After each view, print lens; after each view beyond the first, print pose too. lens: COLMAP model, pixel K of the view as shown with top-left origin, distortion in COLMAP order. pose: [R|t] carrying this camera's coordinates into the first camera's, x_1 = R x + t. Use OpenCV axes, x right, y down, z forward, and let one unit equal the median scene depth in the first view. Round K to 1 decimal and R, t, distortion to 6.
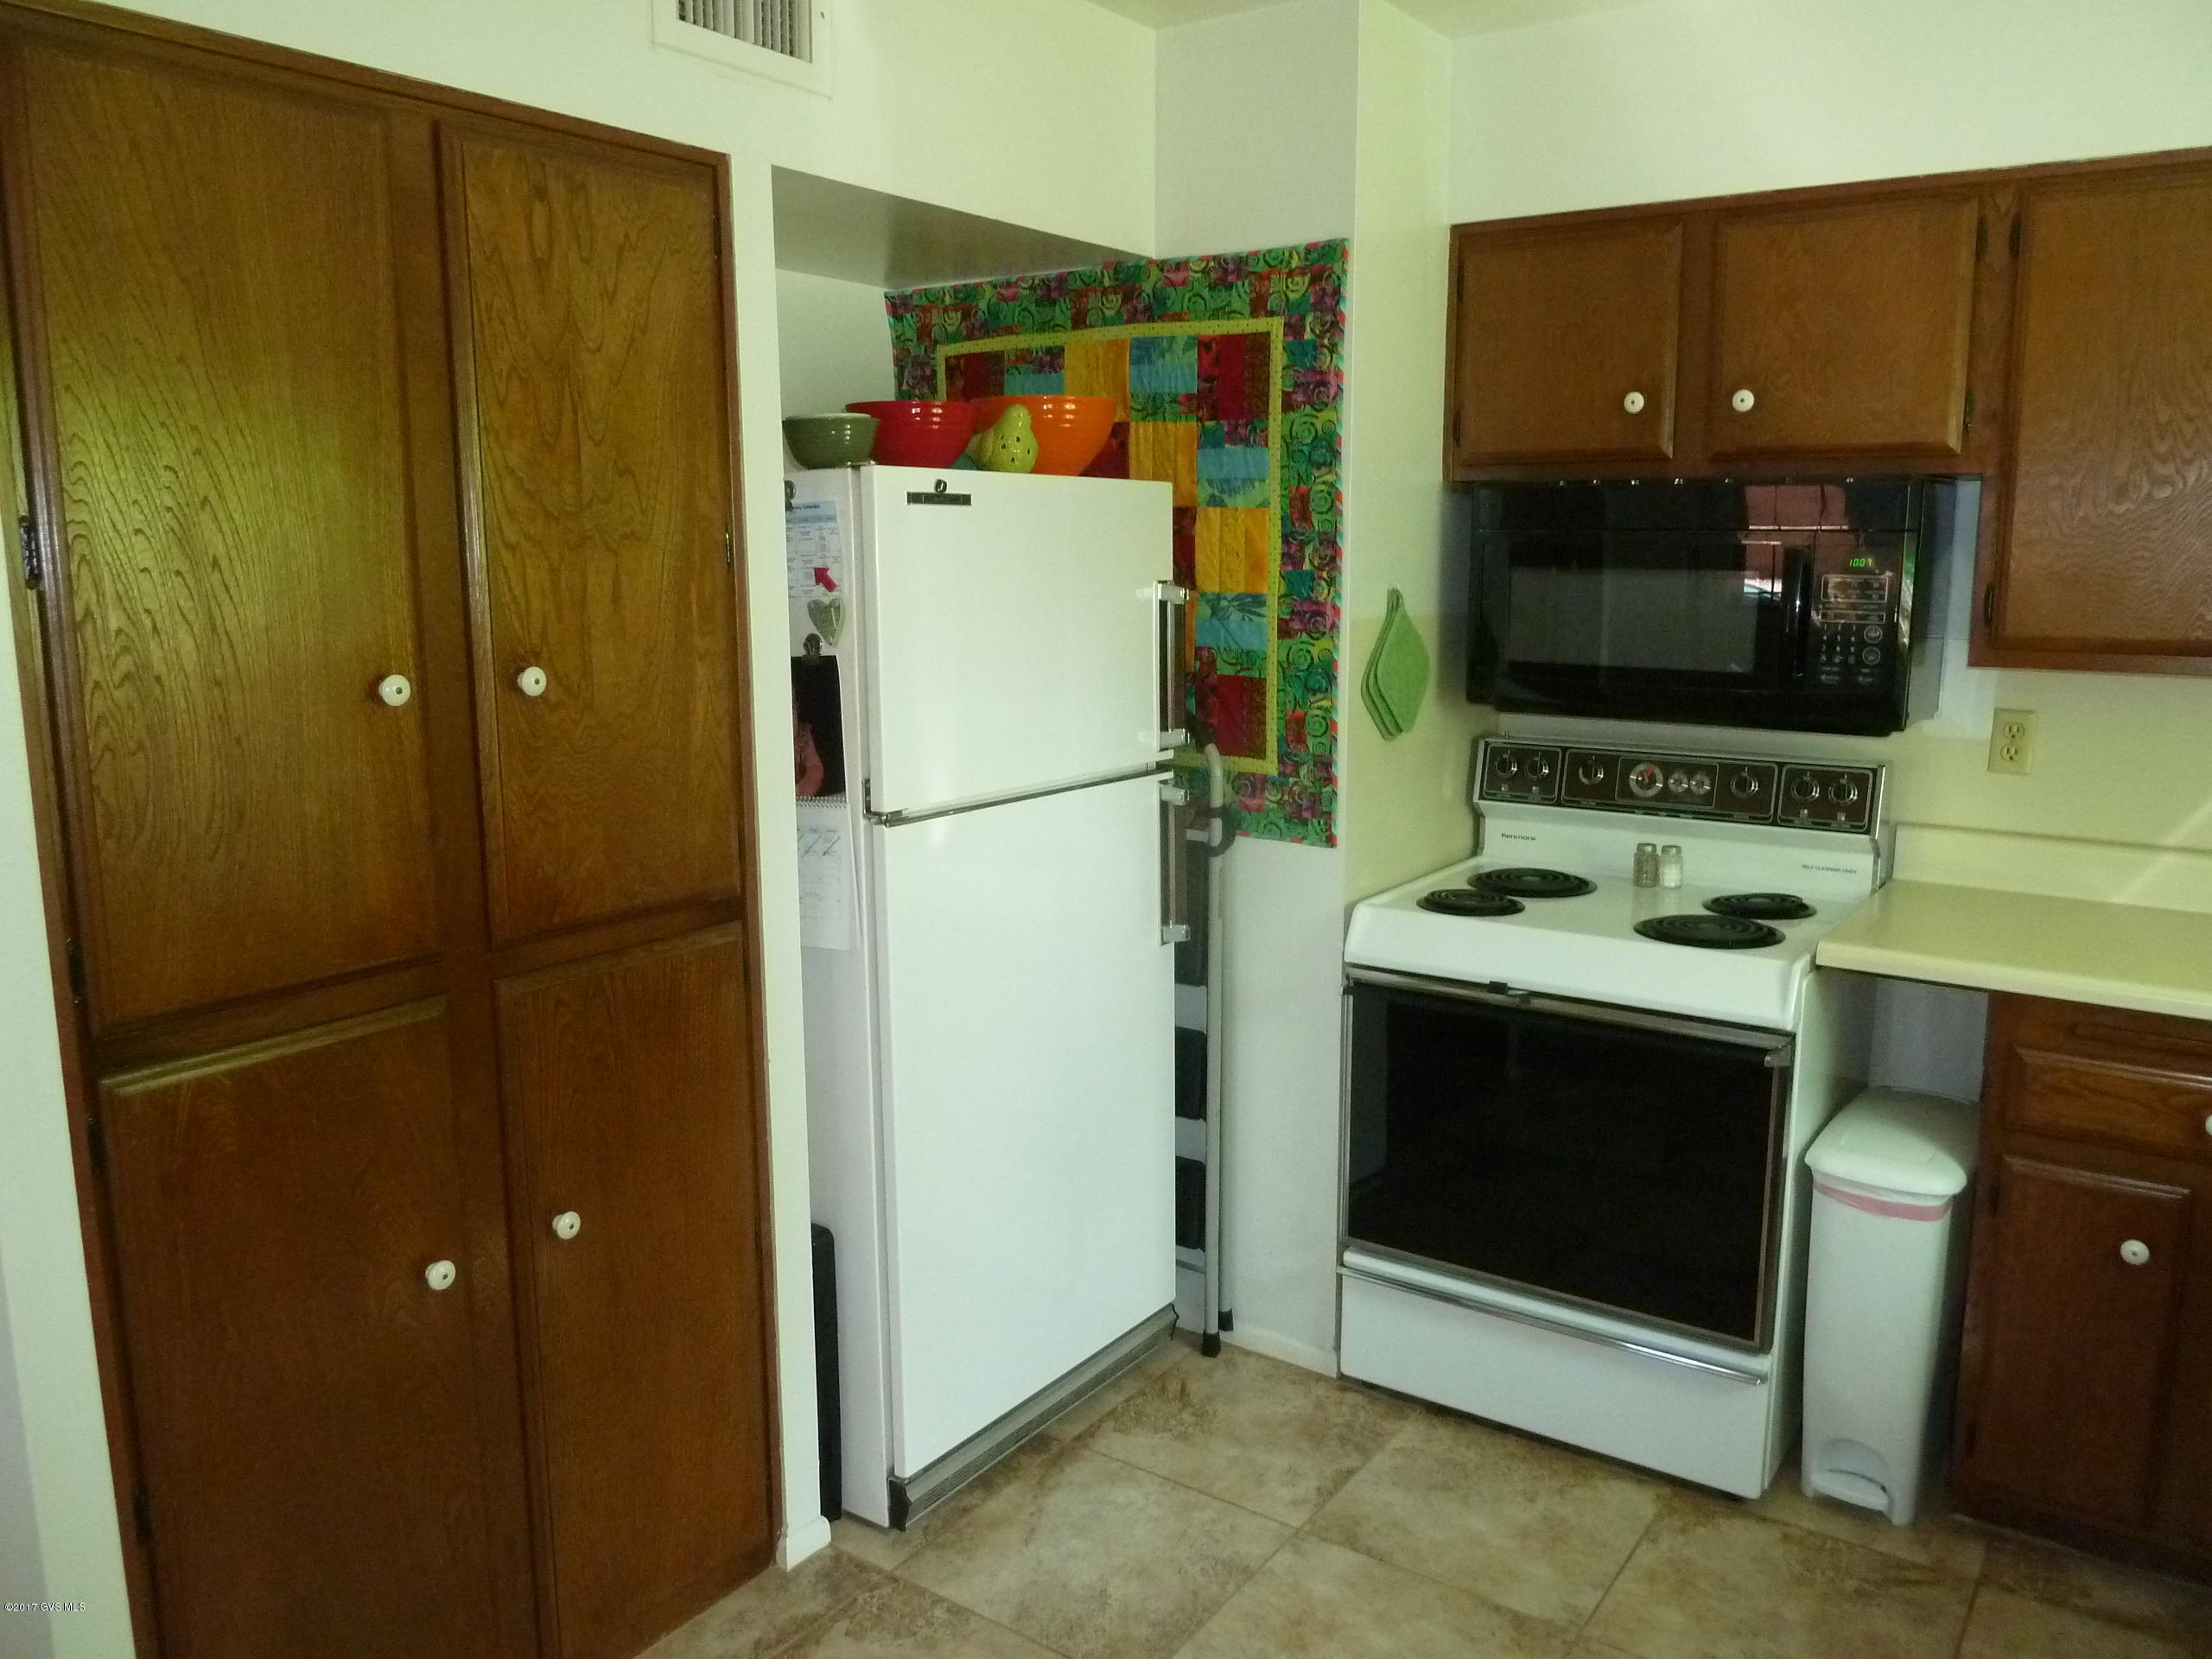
lens RADIAL K [[1642.5, 0, 1104.8], [0, 1642.5, 824.4], [0, 0, 1]] dist [-0.039475, 0.004175]
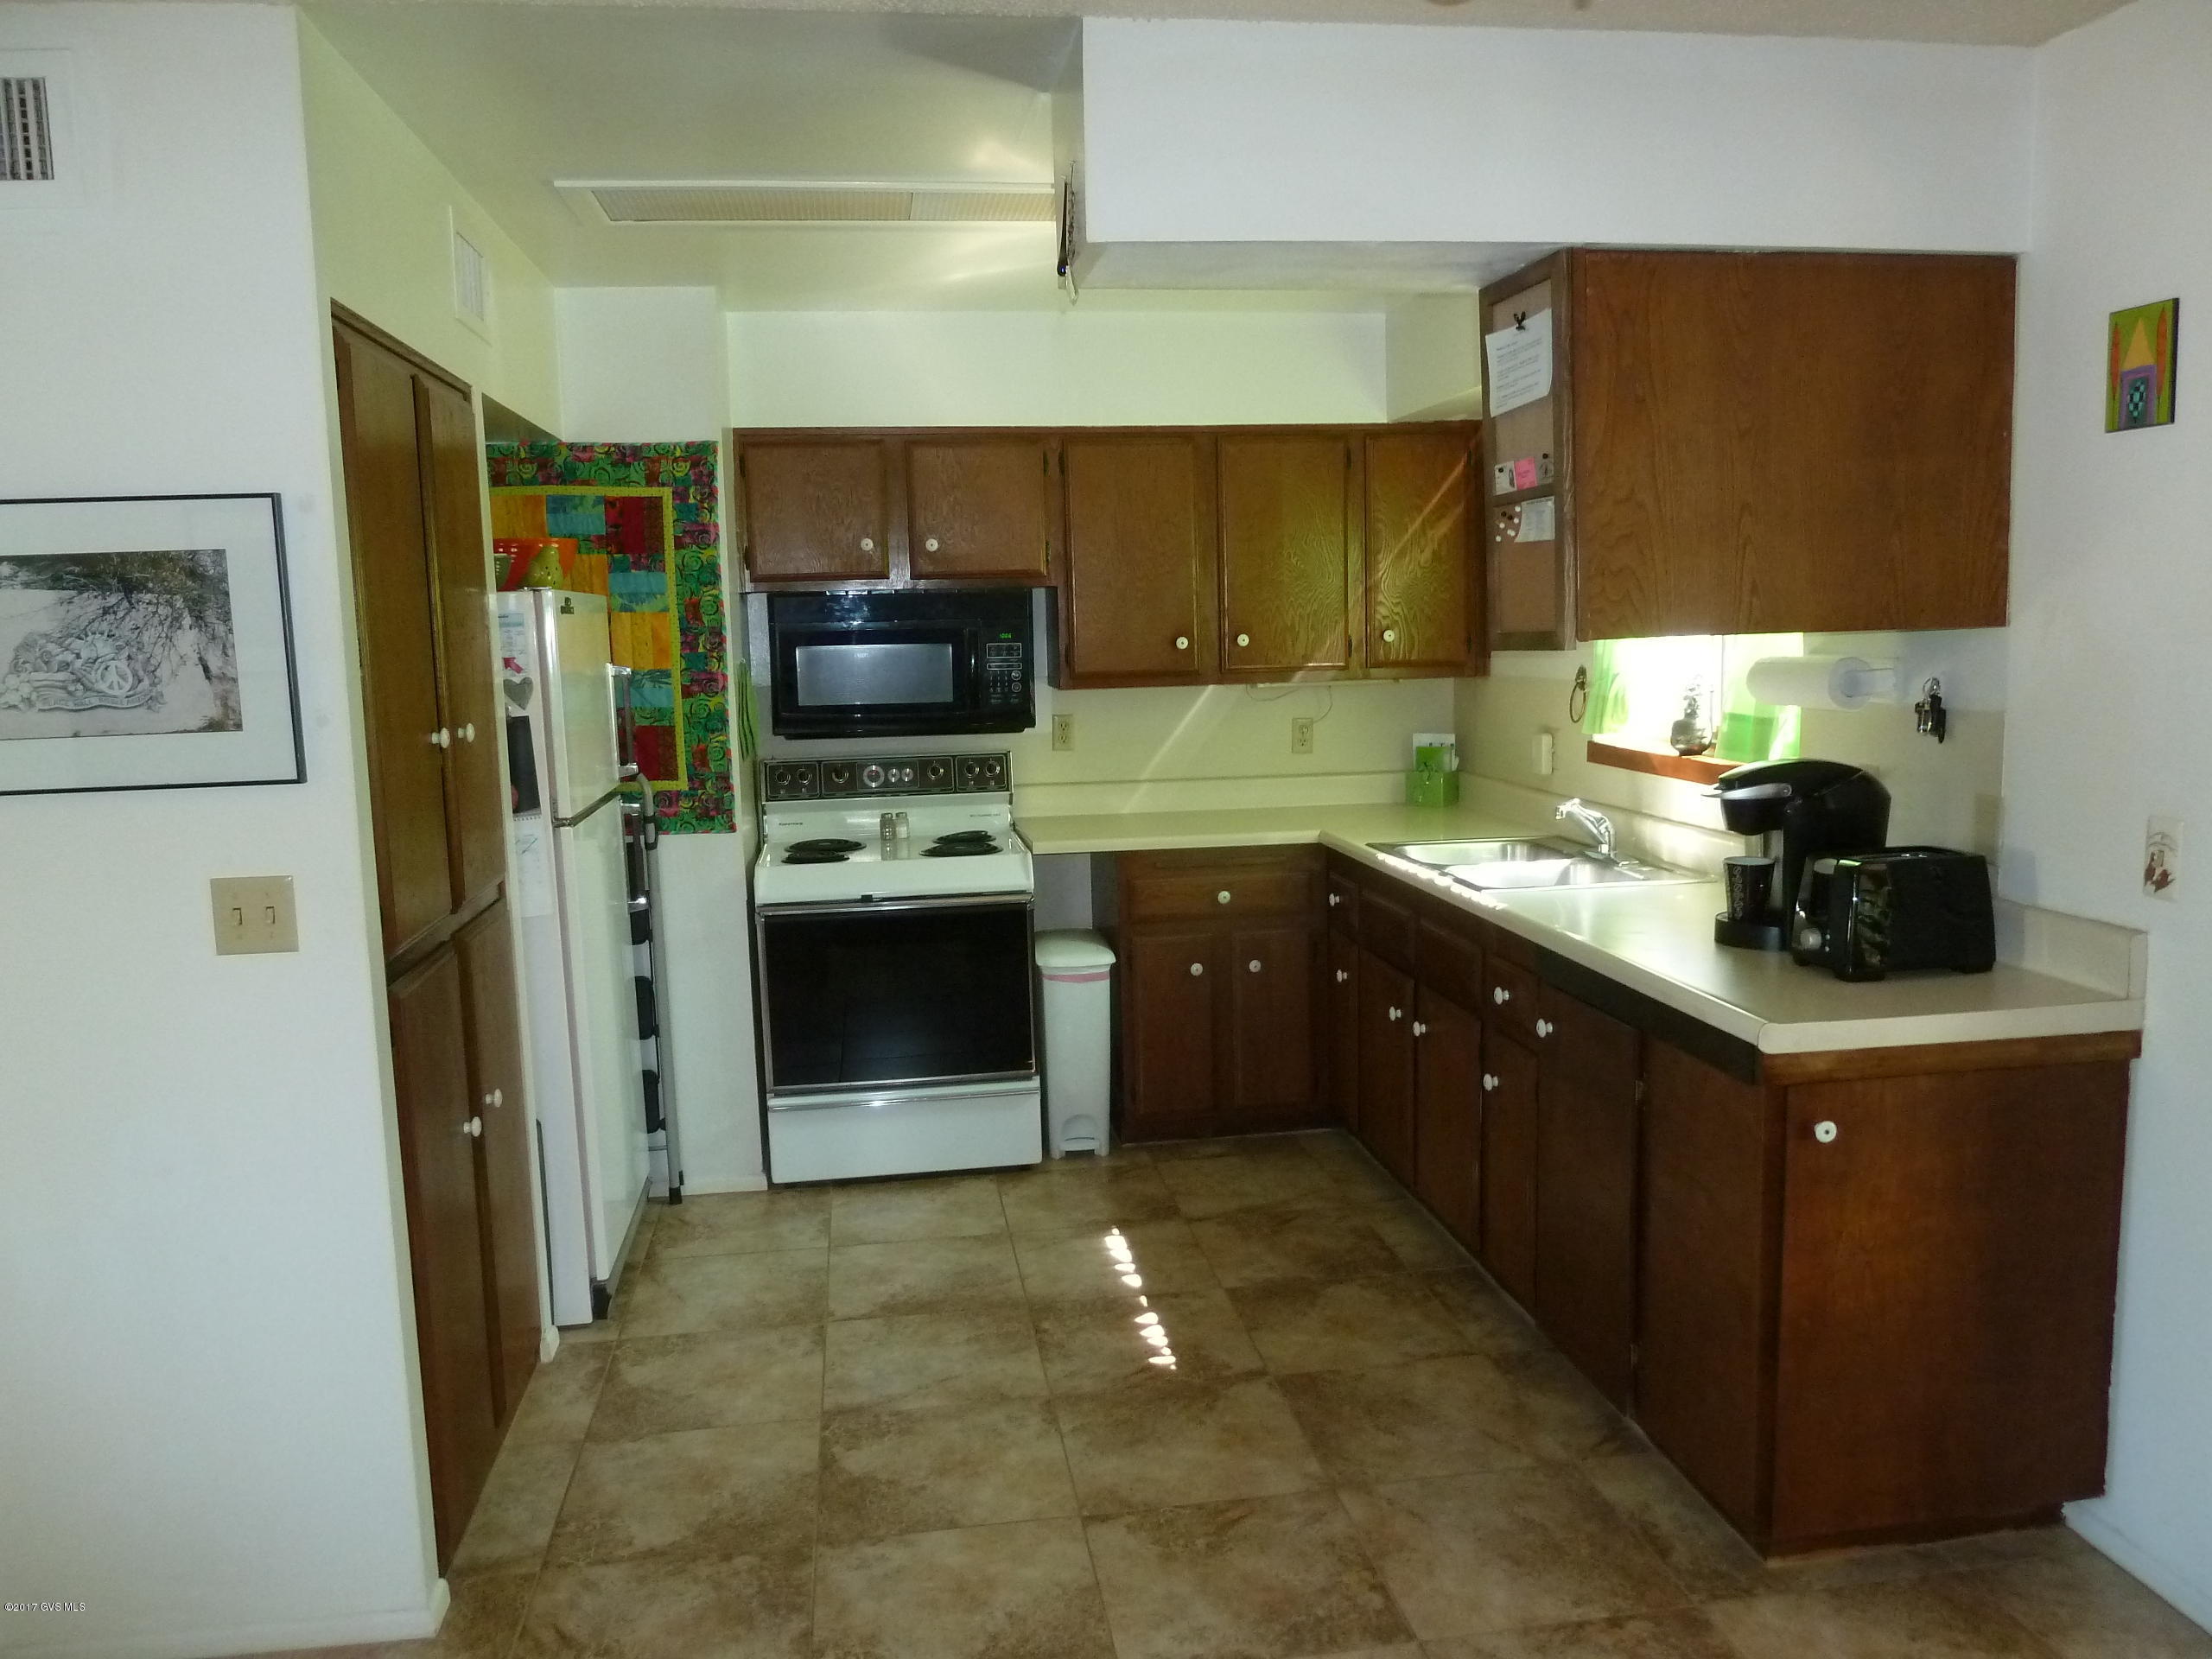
lens RADIAL K [[1642.5, 0, 1104.8], [0, 1642.5, 824.4], [0, 0, 1]] dist [-0.039475, 0.004175]
pose [[0.721879, -0.103245, 0.684274, -0.657747], [0.140417, 0.990092, 0.001253, 0.053629], [-0.677623, 0.095179, 0.729224, -0.345176]]
